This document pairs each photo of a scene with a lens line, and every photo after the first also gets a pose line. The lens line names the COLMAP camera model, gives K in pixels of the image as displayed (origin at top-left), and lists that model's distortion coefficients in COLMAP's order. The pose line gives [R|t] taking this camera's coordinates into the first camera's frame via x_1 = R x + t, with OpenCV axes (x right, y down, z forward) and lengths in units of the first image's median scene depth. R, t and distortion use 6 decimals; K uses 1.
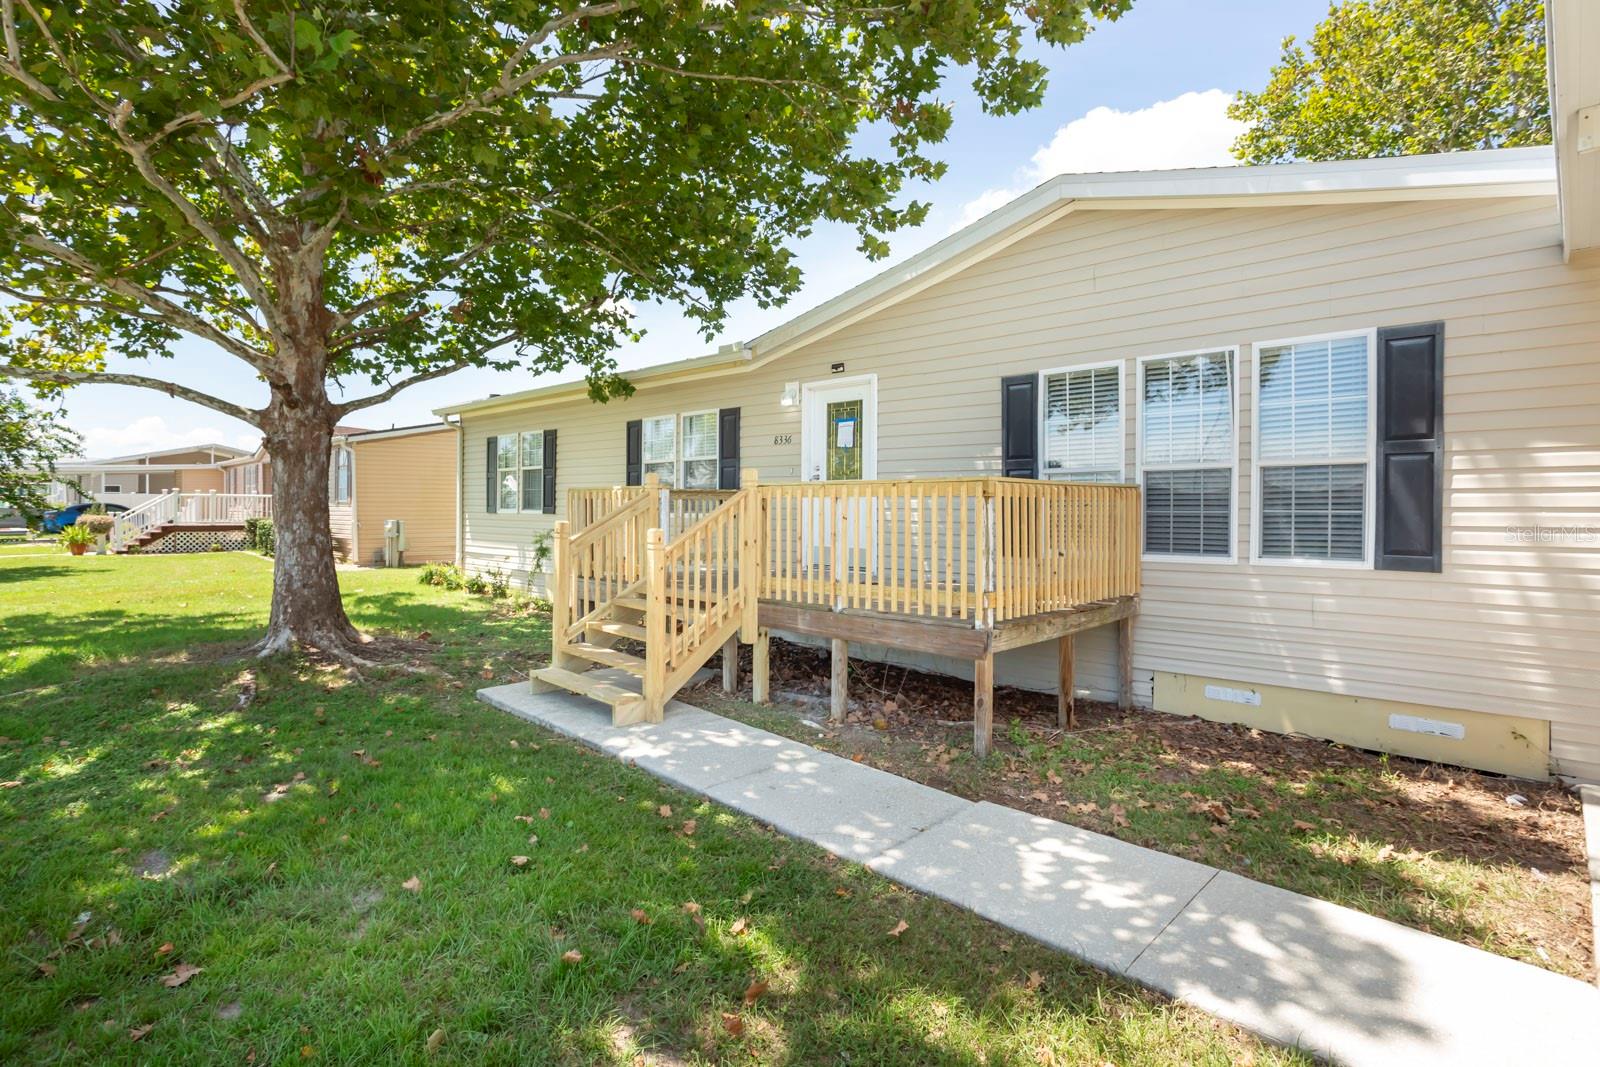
lens RADIAL K [[779.0, 0, 748.2], [0, 779.0, 511.0], [0, 0, 1]] dist [-0.012655, 0.000686]
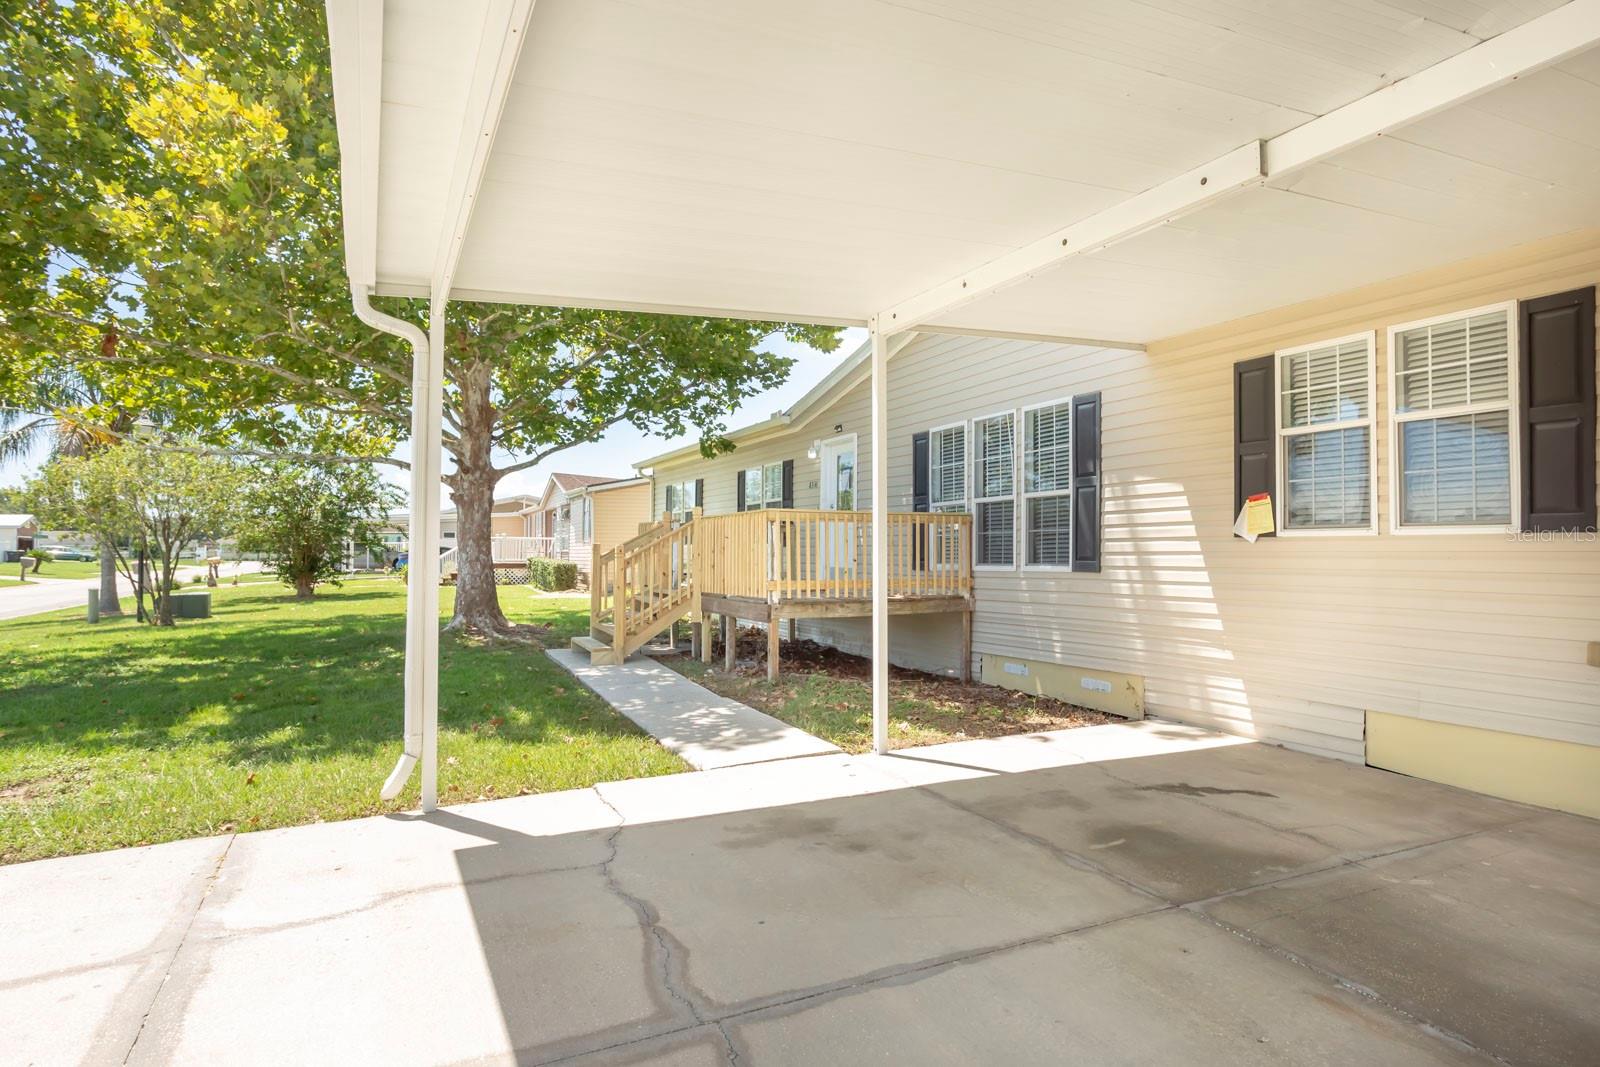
lens RADIAL K [[828.9, 0, 800.0], [0, 828.9, 533.5], [0, 0, 1]] dist [0.001731, 0.000328]
pose [[0.952917, -0.007988, -0.303127, 0.567527], [-0.000566, 0.999604, -0.028122, 0.035302], [0.303231, 0.026969, 0.952535, -0.391148]]
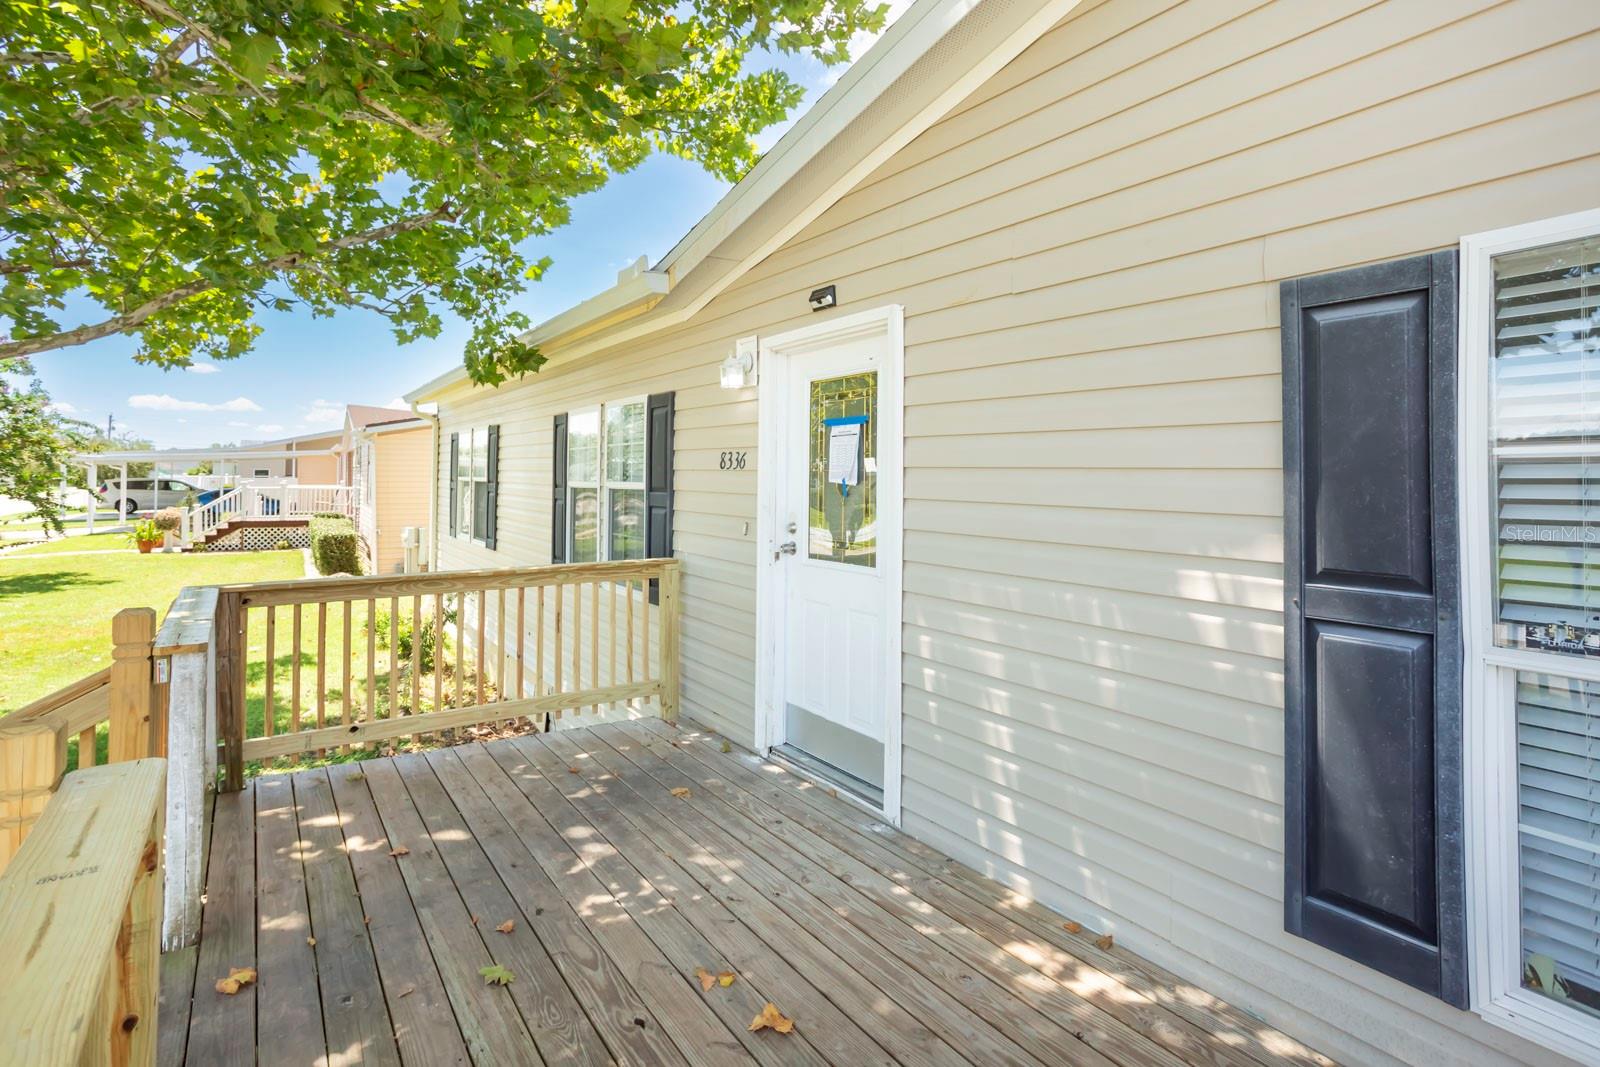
lens RADIAL K [[773.8, 0, 798.4], [0, 773.8, 459.7], [0, 0, 1]] dist [-0.038084, -0.000031]
pose [[0.990837, -0.002162, -0.135042, 0.191646], [-0.002603, 0.999380, -0.035100, -0.098204], [0.135034, 0.035130, 0.990218, 0.707034]]
